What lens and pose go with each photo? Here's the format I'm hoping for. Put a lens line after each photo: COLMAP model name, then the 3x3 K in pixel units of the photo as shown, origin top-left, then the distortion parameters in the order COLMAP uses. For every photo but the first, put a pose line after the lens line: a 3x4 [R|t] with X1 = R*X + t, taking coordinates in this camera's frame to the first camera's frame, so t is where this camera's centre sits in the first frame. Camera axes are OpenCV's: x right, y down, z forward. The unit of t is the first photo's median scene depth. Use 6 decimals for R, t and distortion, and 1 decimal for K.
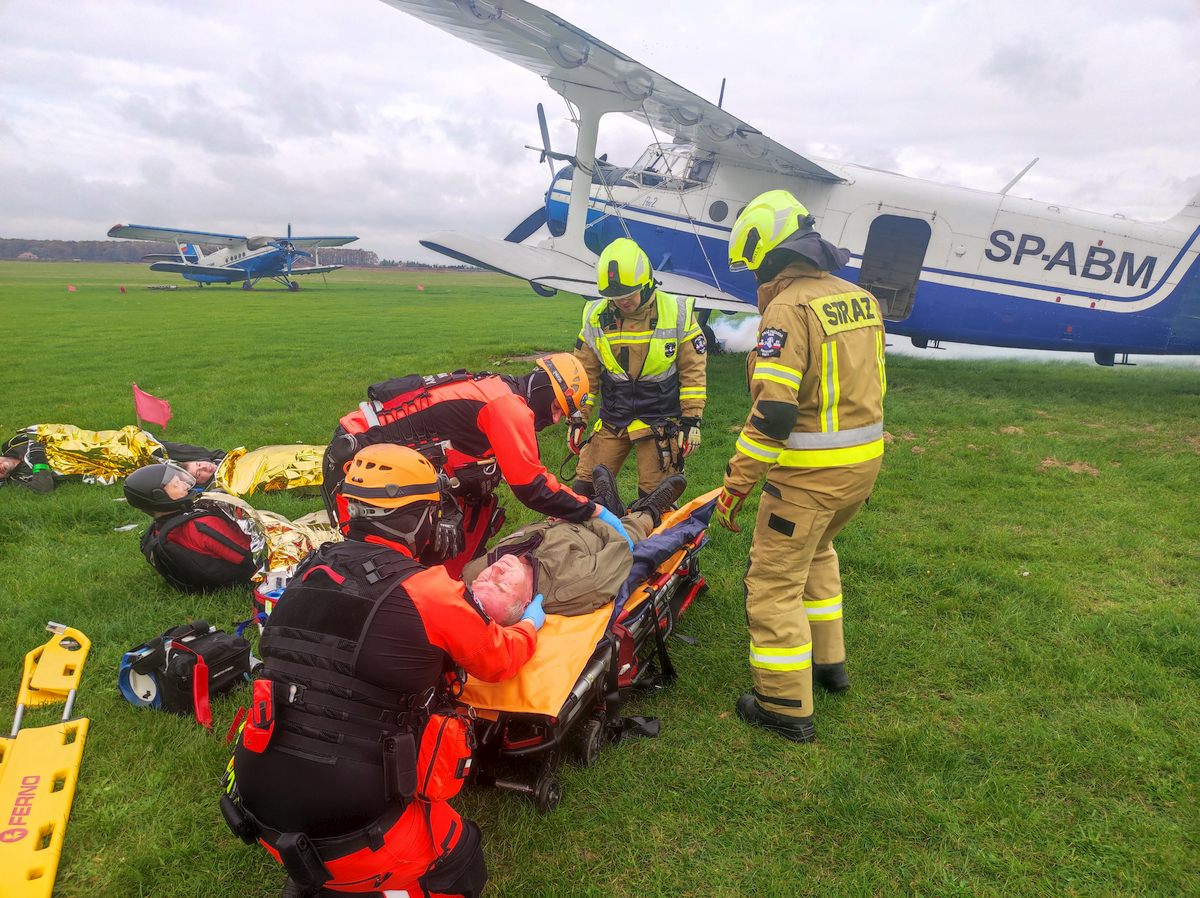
lens RADIAL K [[924.7, 0, 600.0], [0, 924.7, 449.0], [0, 0, 1]] dist [0.066005, -0.072603]
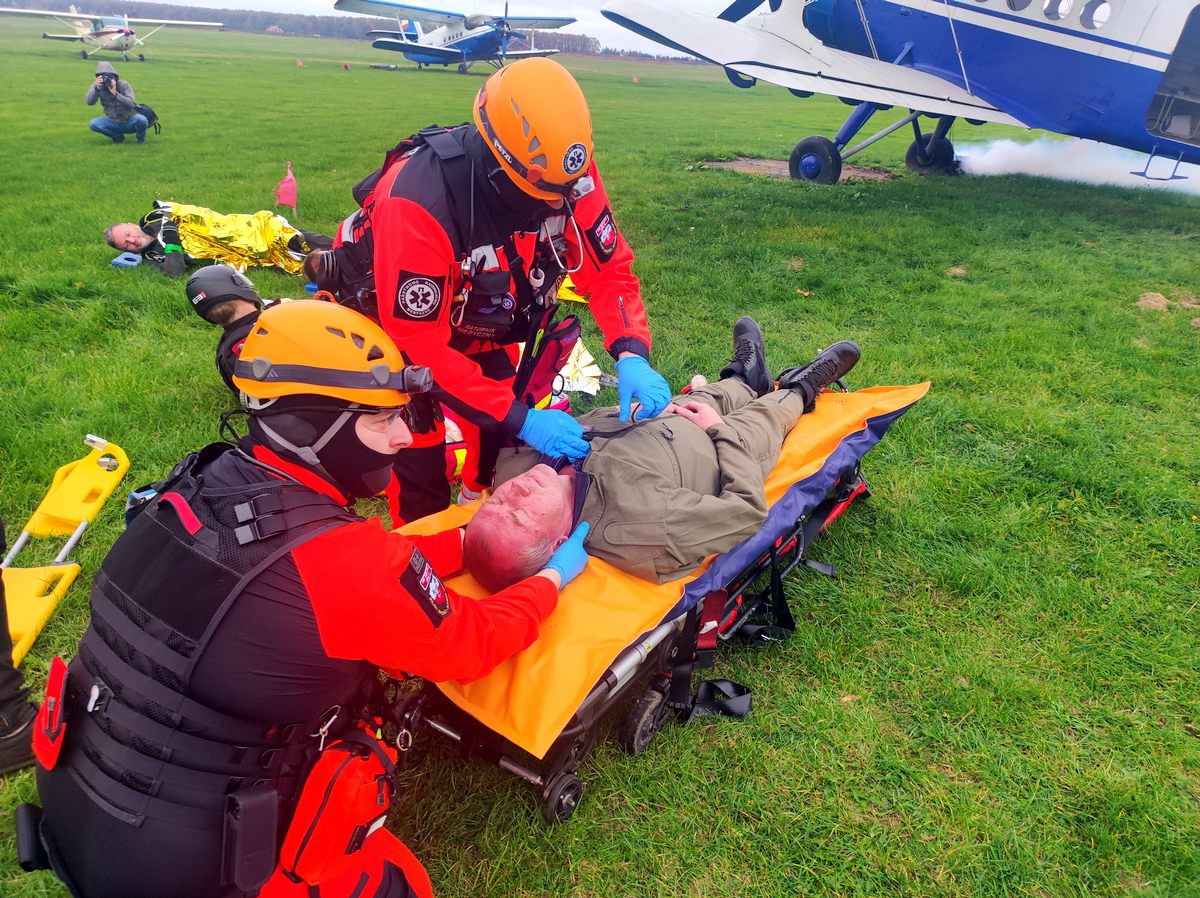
lens RADIAL K [[829.3, 0, 599.6], [0, 829.3, 437.9], [0, 0, 1]] dist [0.014075, -0.003760]
pose [[0.962122, 0.146448, -0.229943, 0.028972], [-0.091807, 0.968247, 0.232529, -0.018774], [0.256695, -0.202611, 0.945017, 0.164780]]
